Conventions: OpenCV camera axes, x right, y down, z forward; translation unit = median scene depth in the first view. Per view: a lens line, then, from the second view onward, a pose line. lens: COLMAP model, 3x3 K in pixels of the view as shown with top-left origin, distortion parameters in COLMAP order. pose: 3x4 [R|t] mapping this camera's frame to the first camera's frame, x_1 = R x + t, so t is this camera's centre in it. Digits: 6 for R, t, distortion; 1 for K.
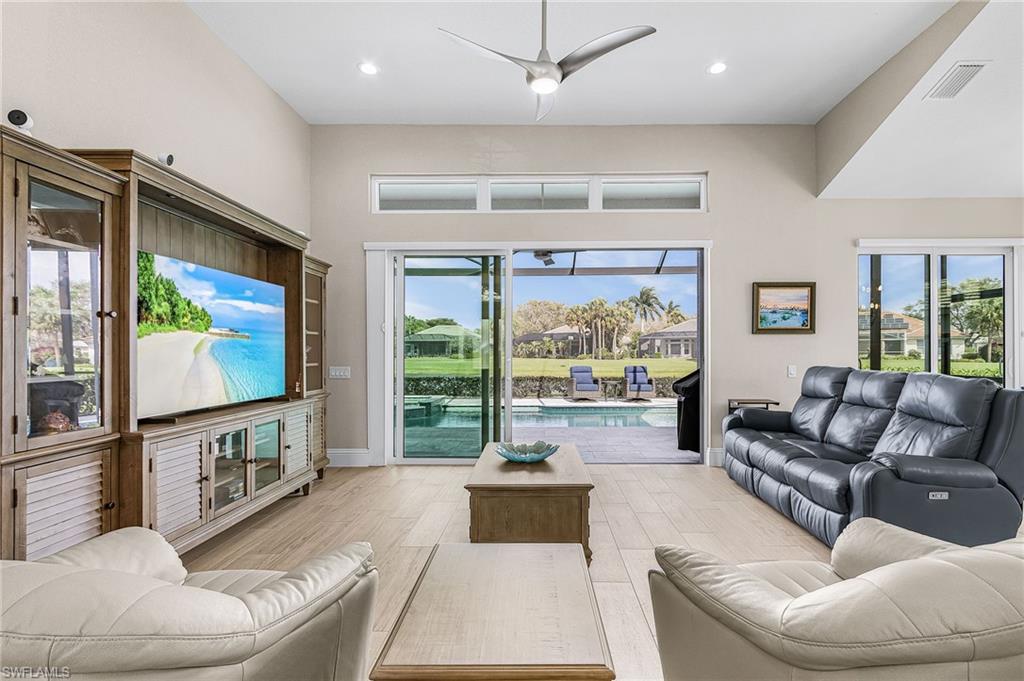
lens RADIAL K [[488.5, 0, 521.5], [0, 488.5, 349.7], [0, 0, 1]] dist [-0.001092, 0.000641]
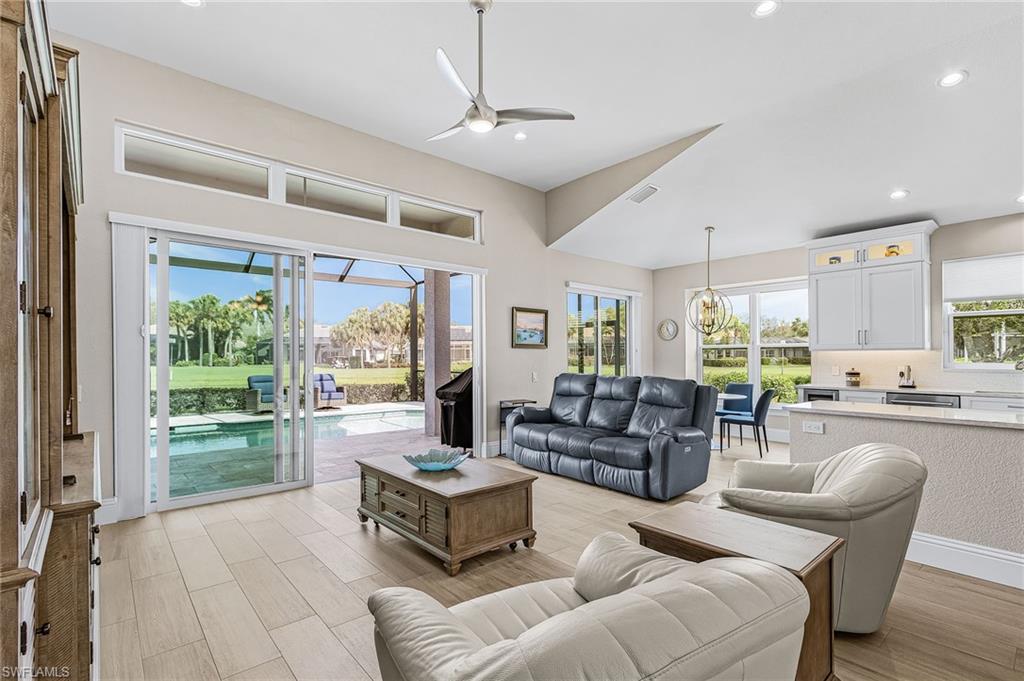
lens RADIAL K [[488.5, 0, 500.0], [0, 488.5, 353.6], [0, 0, 1]] dist [-0.001092, 0.000641]
pose [[0.748383, 0.008691, 0.663209, -0.382851], [-0.006172, 0.999962, -0.006140, -0.009794], [-0.663238, 0.000502, 0.748409, 0.083049]]
